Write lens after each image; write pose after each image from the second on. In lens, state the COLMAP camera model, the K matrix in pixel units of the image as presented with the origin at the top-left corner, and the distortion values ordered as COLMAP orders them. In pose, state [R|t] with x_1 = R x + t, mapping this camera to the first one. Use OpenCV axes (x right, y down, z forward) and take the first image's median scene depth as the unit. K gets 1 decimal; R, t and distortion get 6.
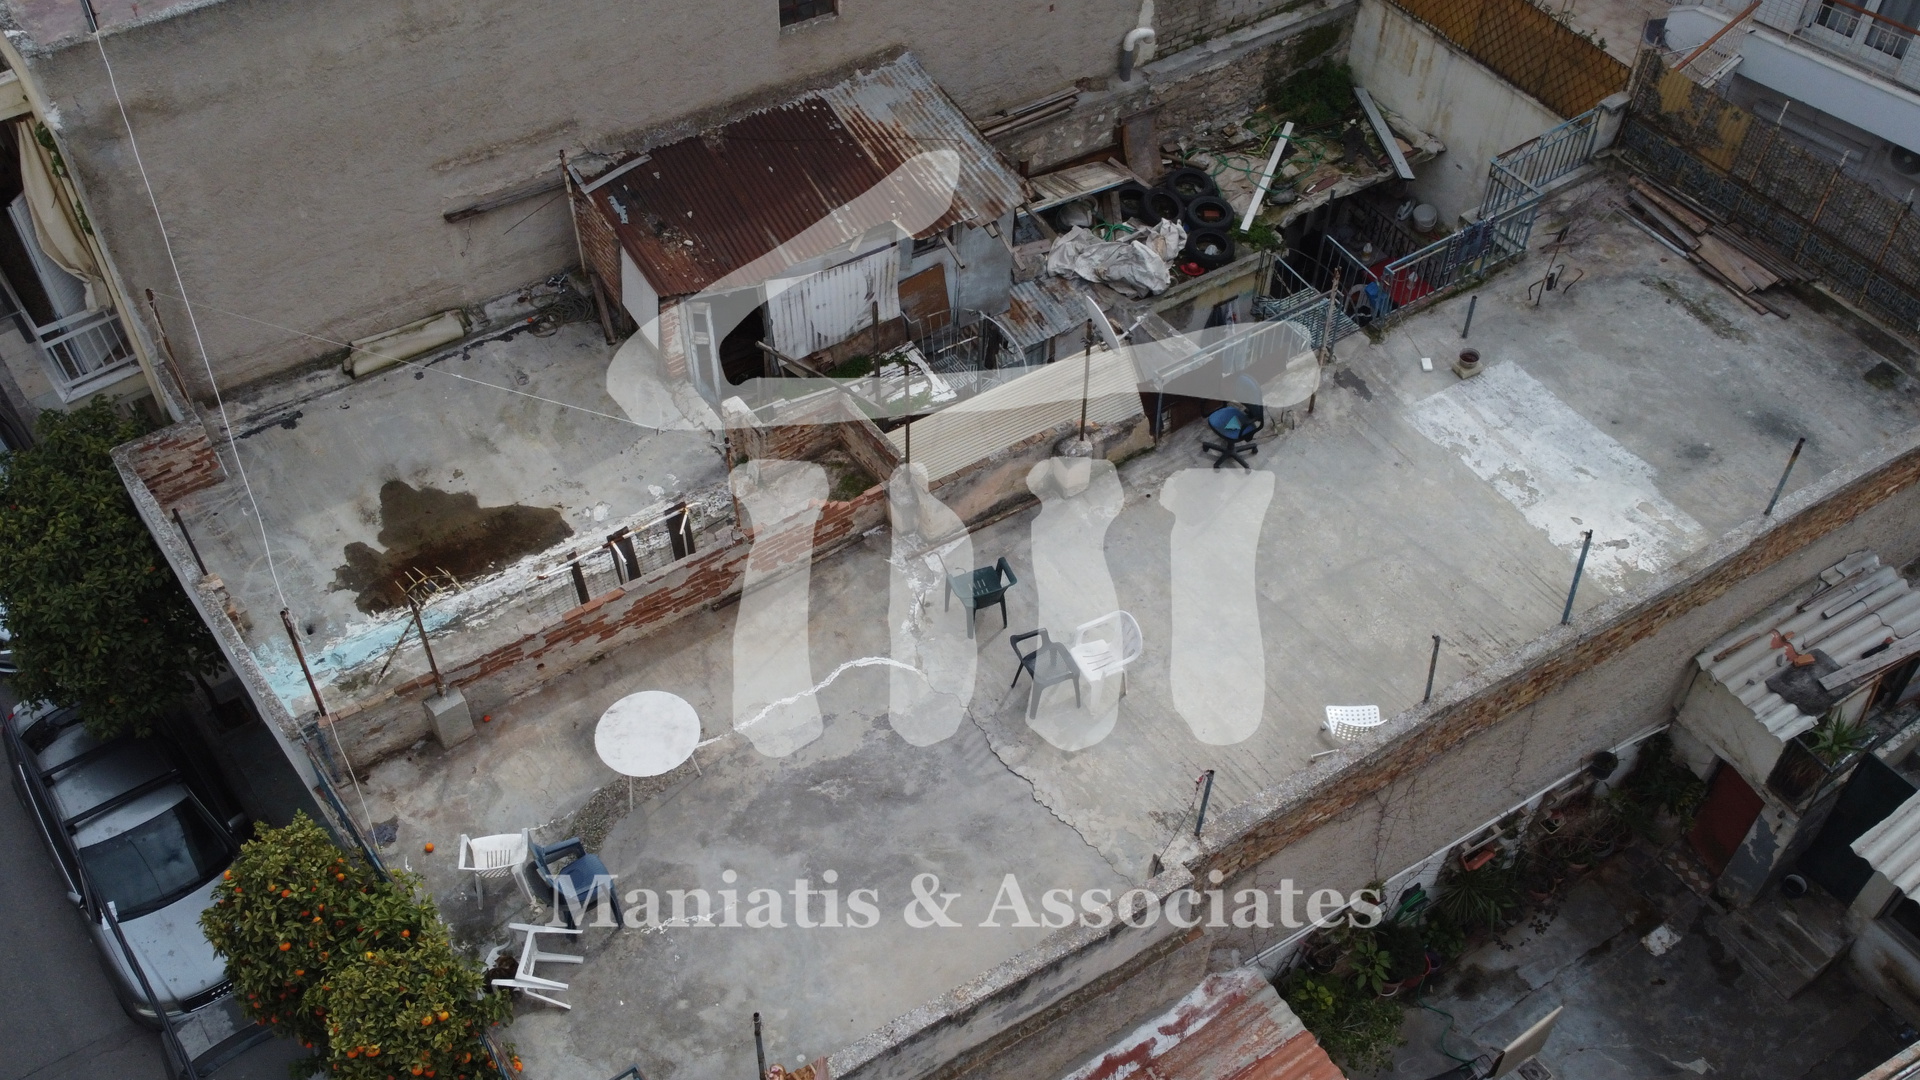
lens RADIAL K [[1867.1, 0, 963.6], [0, 1867.1, 542.6], [0, 0, 1]] dist [0.026184, -0.044719]
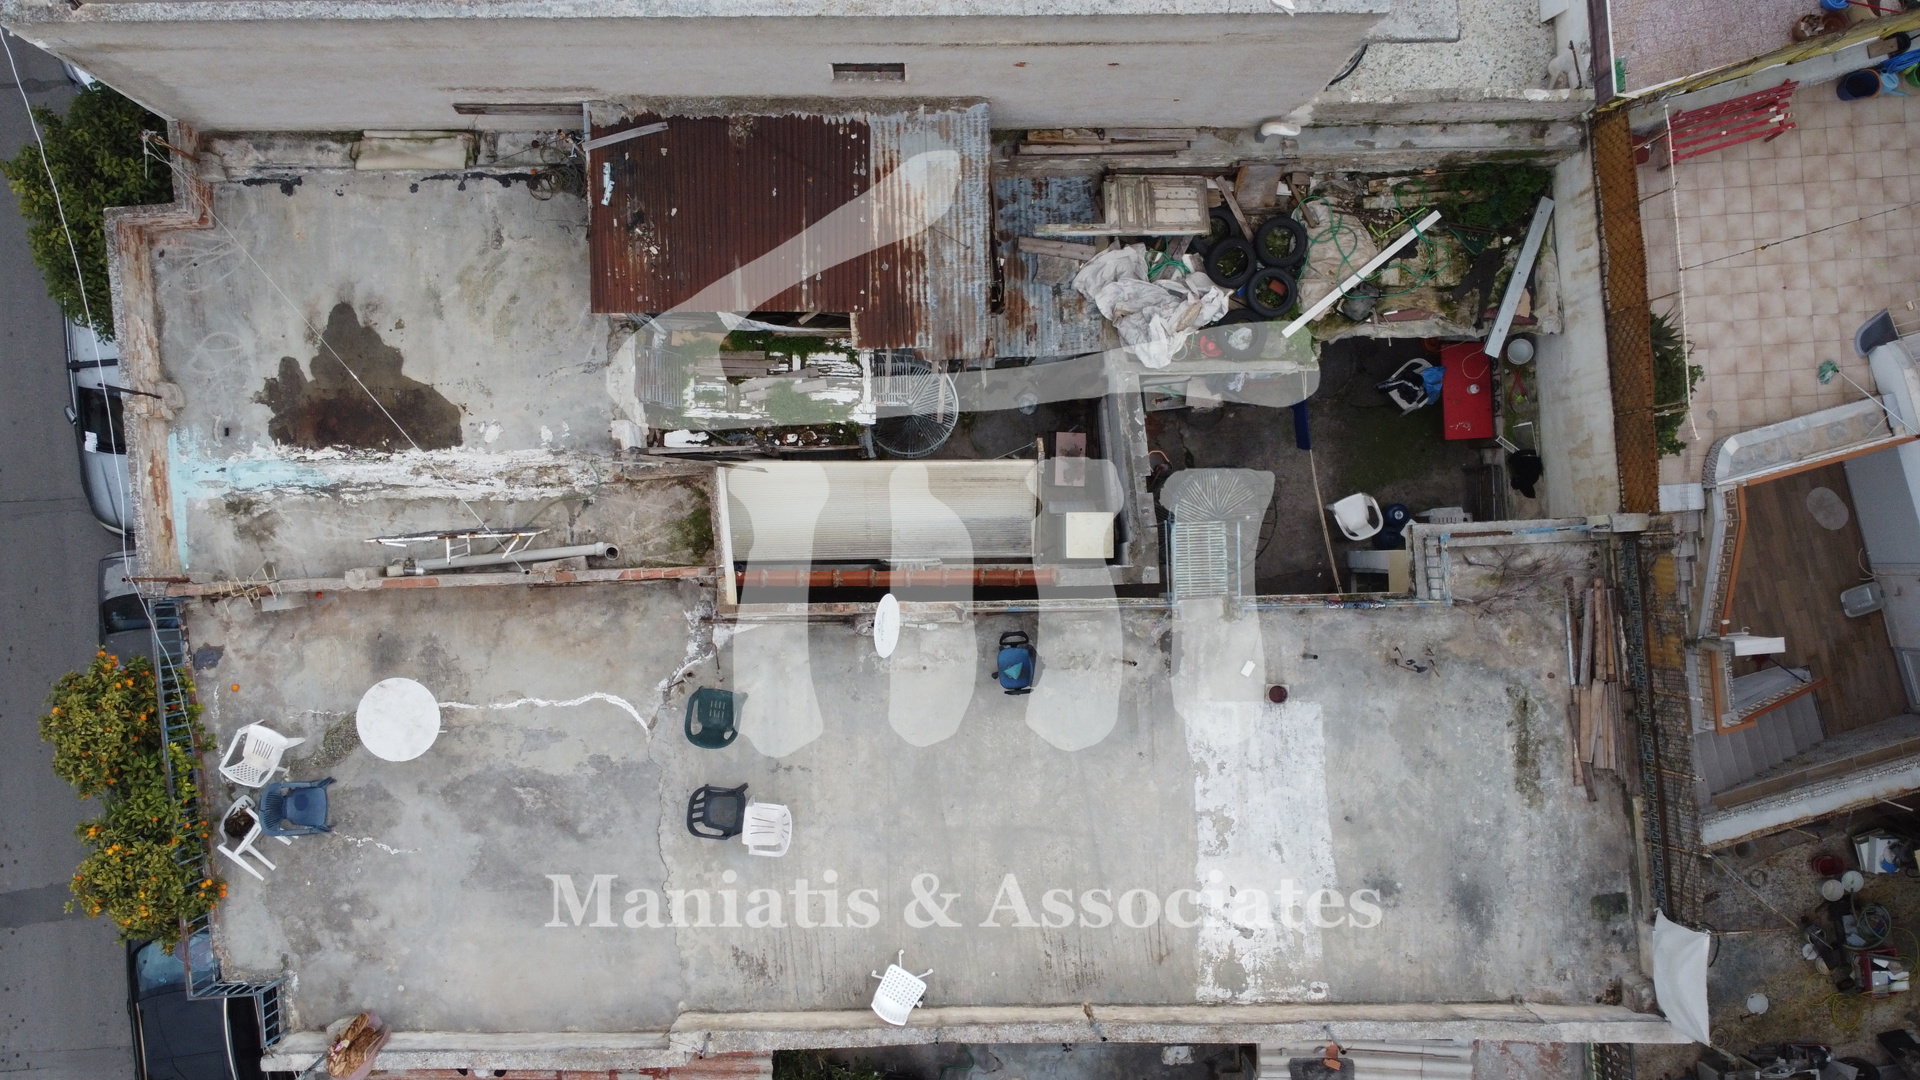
lens RADIAL K [[1869.5, 0, 962.4], [0, 1869.5, 542.9], [0, 0, 1]] dist [0.013364, -0.021891]
pose [[0.856890, 0.515472, -0.005381, 0.083563], [-0.391801, 0.658019, 0.643042, -0.775162], [0.335010, -0.548908, 0.765812, 0.193311]]
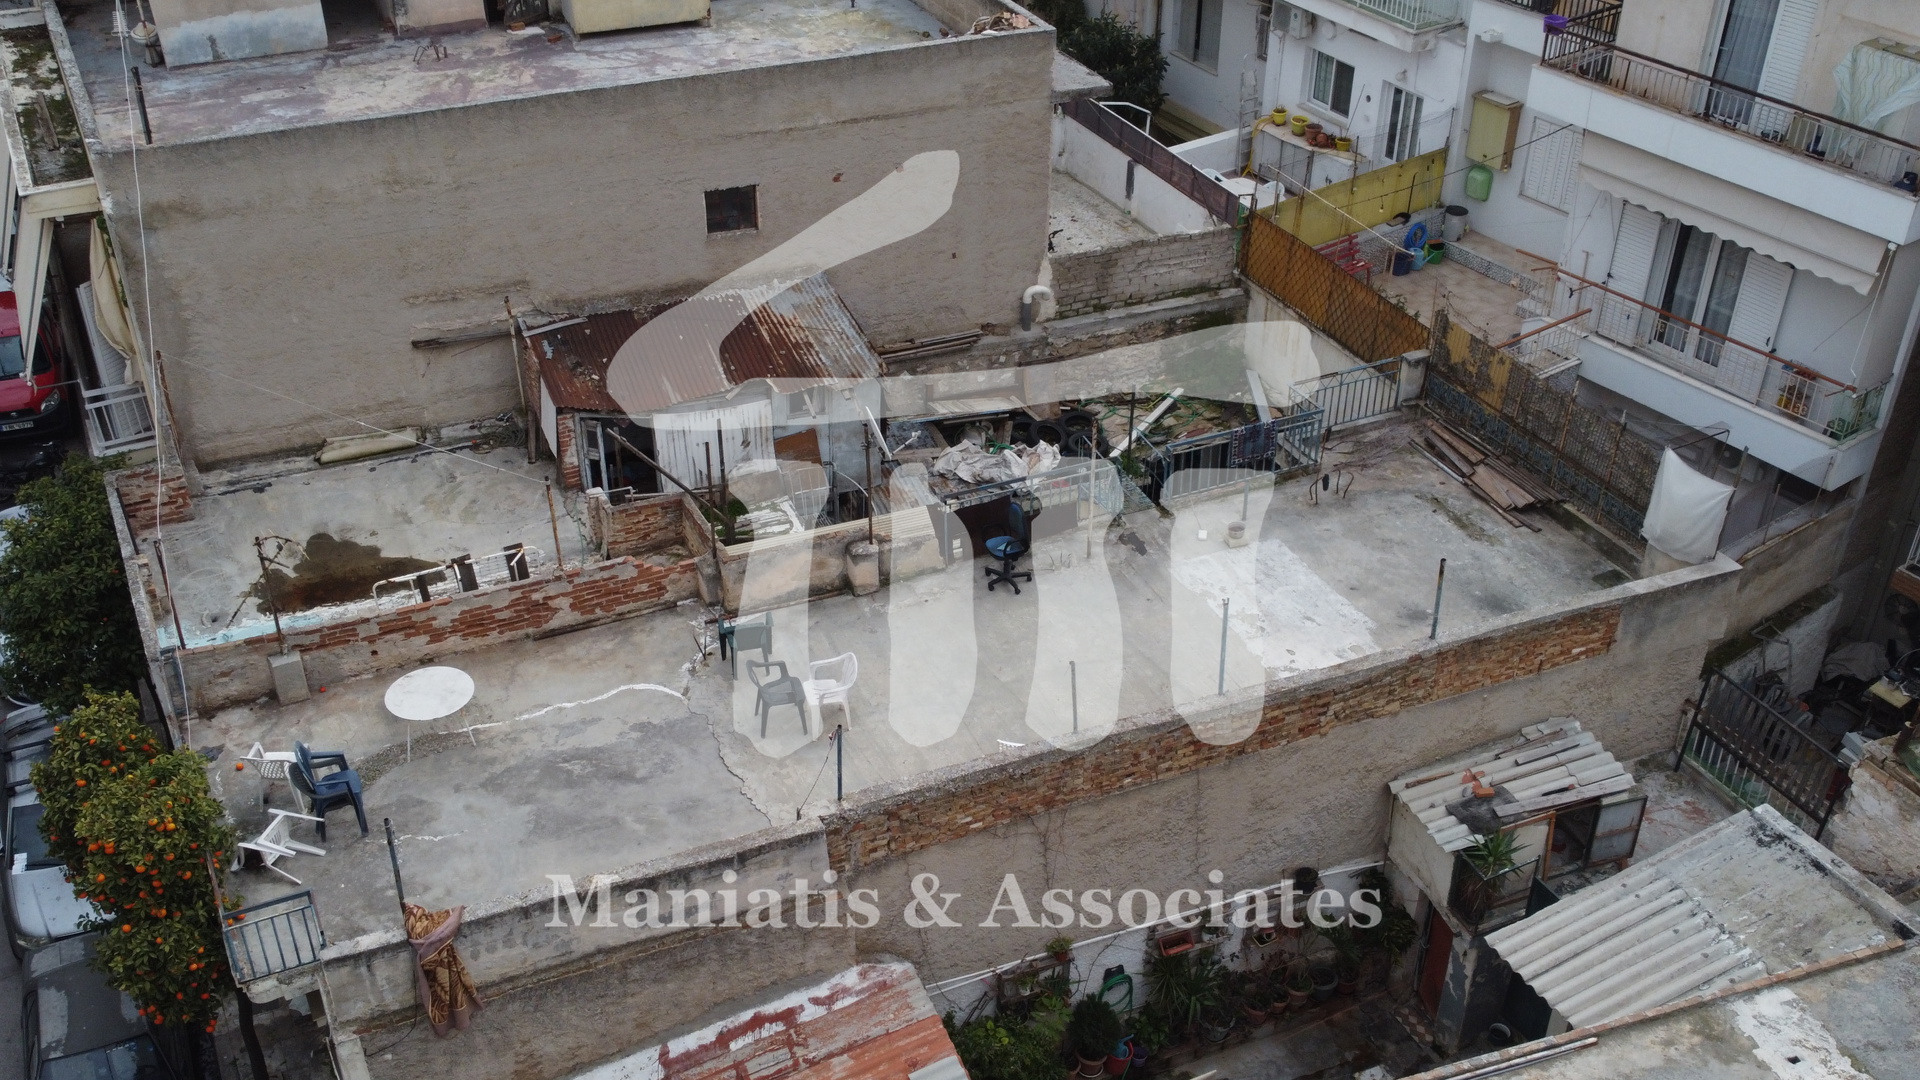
lens RADIAL K [[1869.5, 0, 962.4], [0, 1869.5, 542.9], [0, 0, 1]] dist [0.013364, -0.021891]
pose [[0.985060, 0.088168, -0.147929, 0.281952], [-0.124820, 0.957350, -0.260579, 0.233919], [0.118645, 0.275151, 0.954052, -0.112422]]
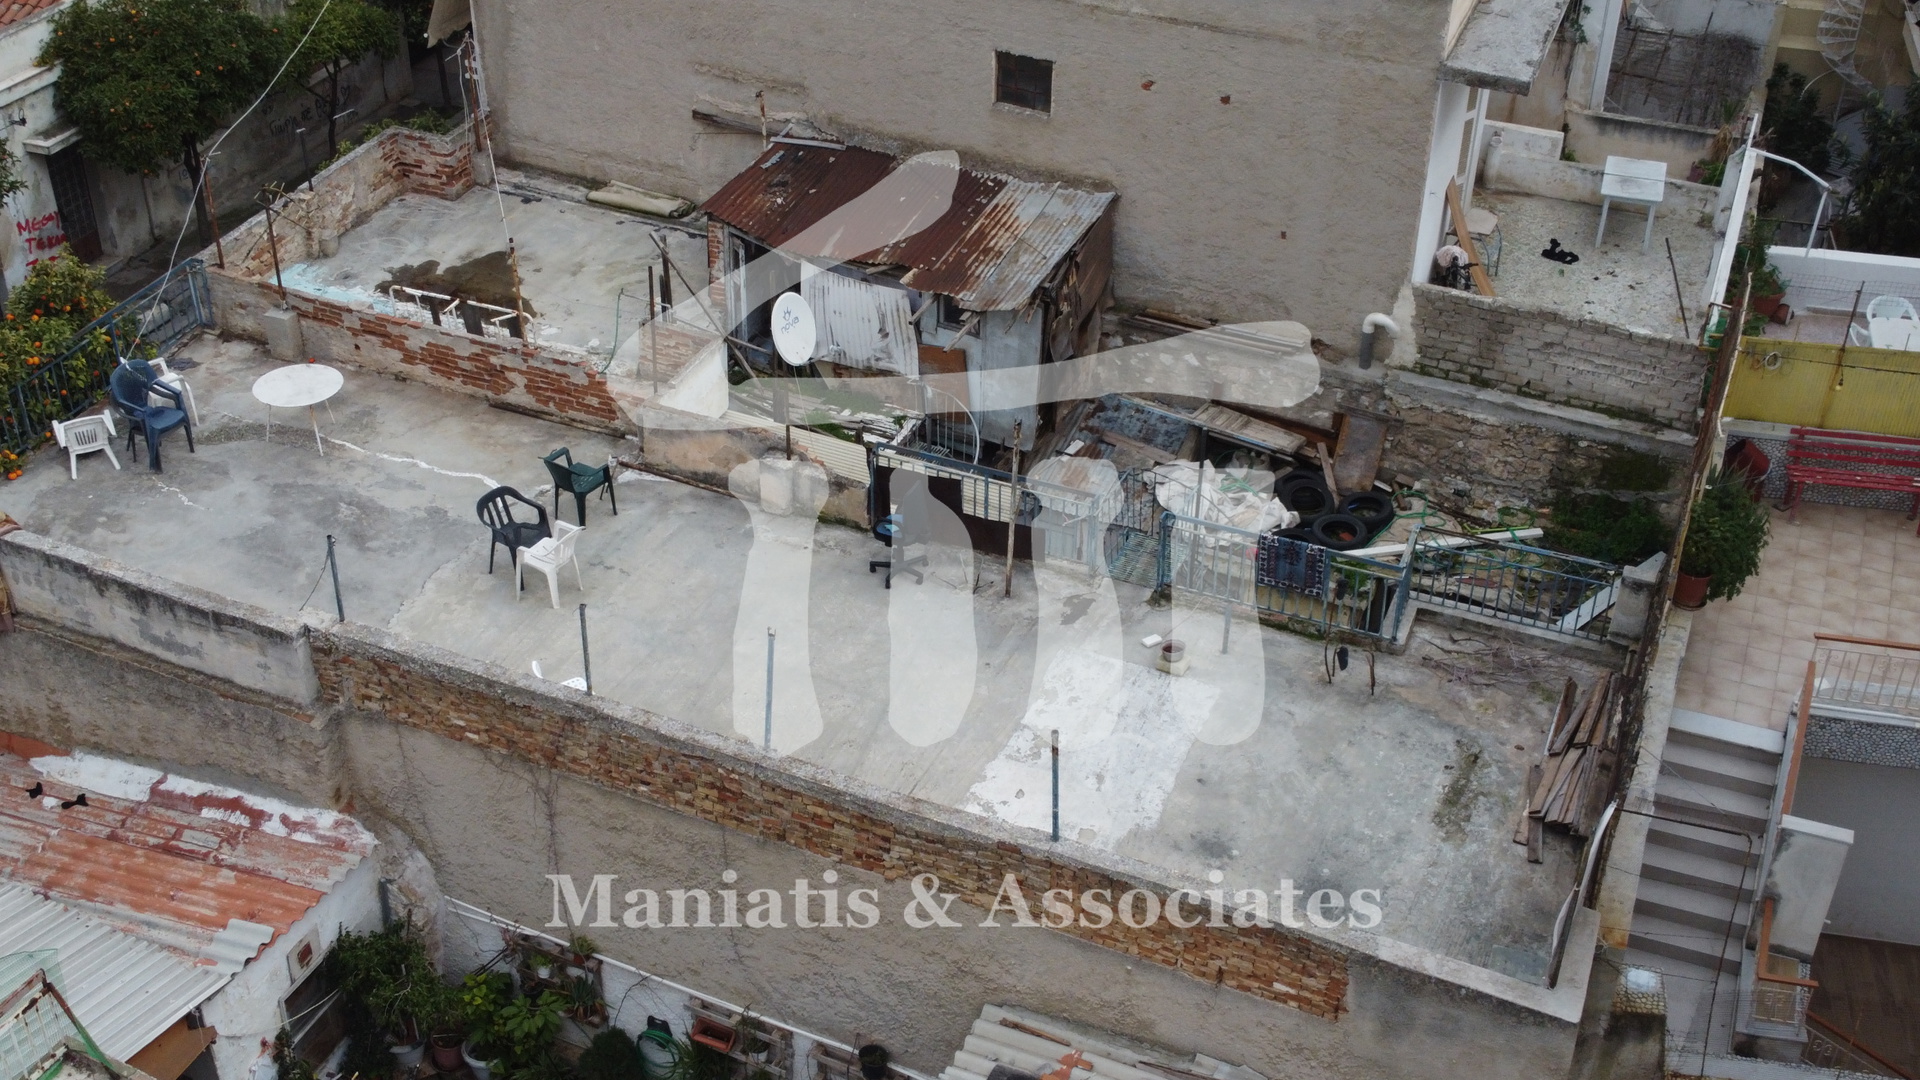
lens RADIAL K [[2172.8, 0, 965.1], [0, 2172.8, 537.7], [0, 0, 1]] dist [0.010846, -0.019225]
pose [[0.543591, 0.457293, -0.703841, 0.903582], [-0.637977, 0.770019, 0.007567, -0.087526], [0.545431, 0.444921, 0.710317, 0.241534]]
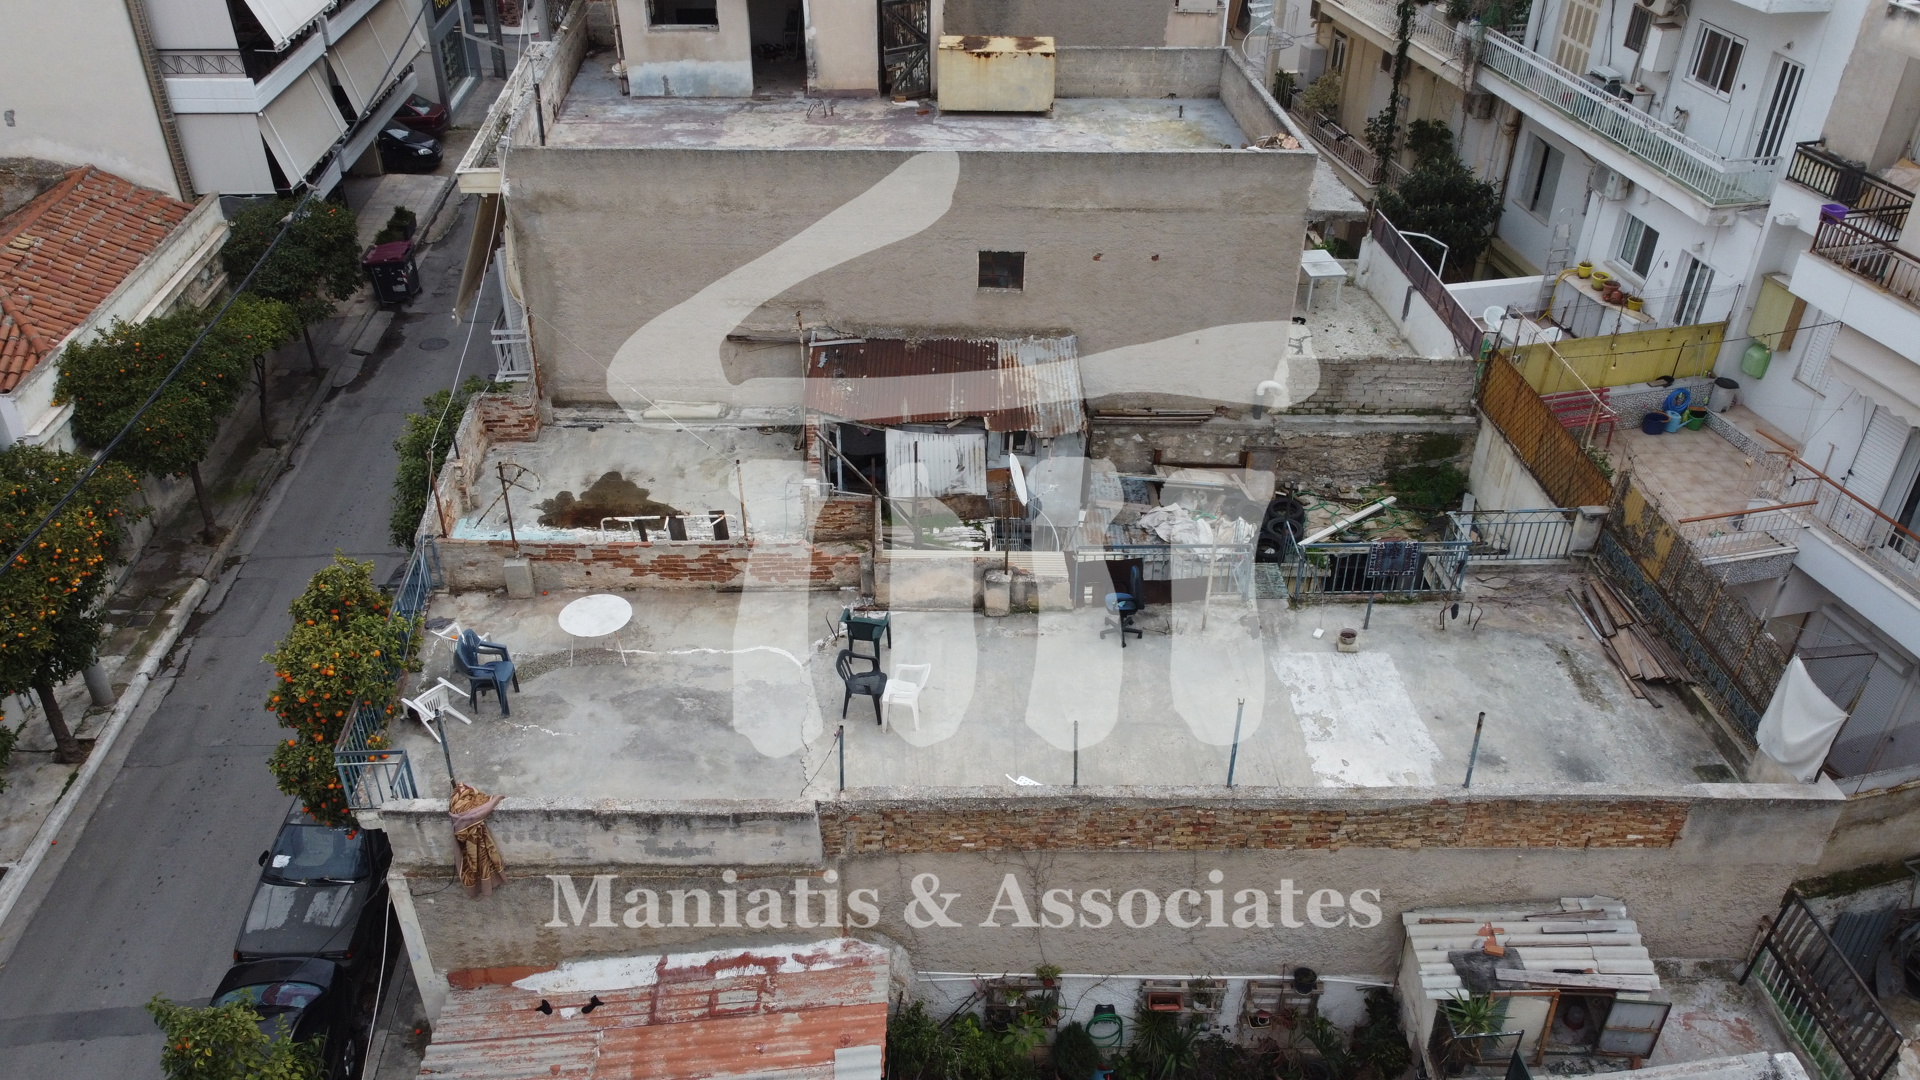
lens RADIAL K [[1445.5, 0, 961.5], [0, 1445.5, 540.8], [0, 0, 1]] dist [0.019911, -0.024408]
pose [[0.851400, 0.287076, -0.438982, 0.462319], [-0.396216, 0.900416, -0.179623, 0.116406], [0.343701, 0.326863, 0.880358, 0.069618]]
